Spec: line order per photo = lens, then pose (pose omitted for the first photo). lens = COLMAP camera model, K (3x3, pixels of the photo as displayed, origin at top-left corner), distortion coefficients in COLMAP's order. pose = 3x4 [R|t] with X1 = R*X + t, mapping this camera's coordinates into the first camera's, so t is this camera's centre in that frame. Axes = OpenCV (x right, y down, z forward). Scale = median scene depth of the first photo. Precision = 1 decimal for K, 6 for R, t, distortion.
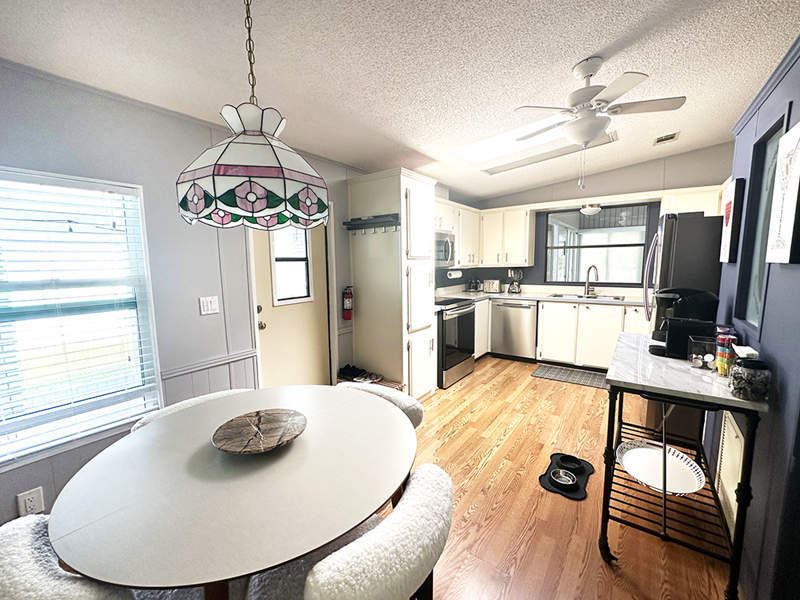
lens RADIAL K [[320.6, 0, 398.9], [0, 320.6, 299.9], [0, 0, 1]] dist [0.000919, 0.000046]
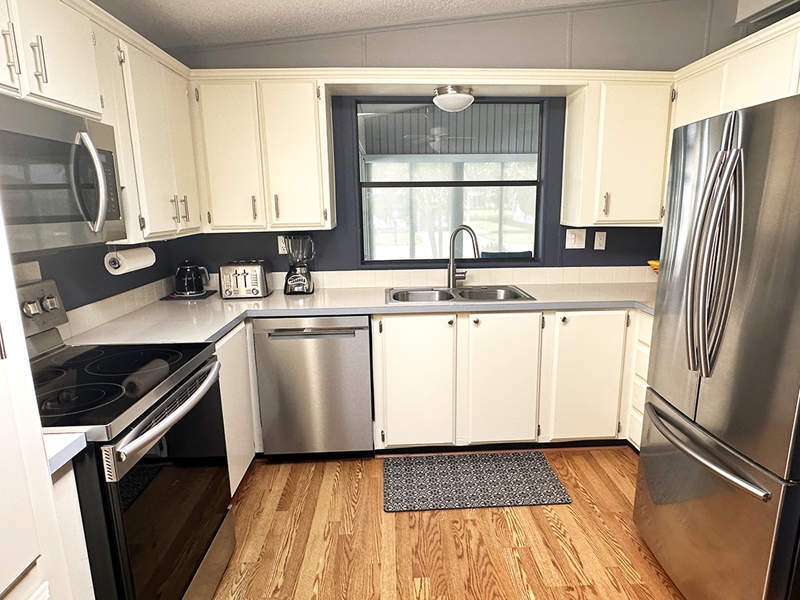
lens RADIAL K [[477.2, 0, 400.4], [0, 477.2, 304.7], [0, 0, 1]] dist [0.004784, -0.000359]
pose [[0.773871, -0.128427, 0.620186, 0.081308], [0.077458, 0.991066, 0.108575, -0.067763], [-0.628589, -0.035984, 0.776905, 0.465113]]
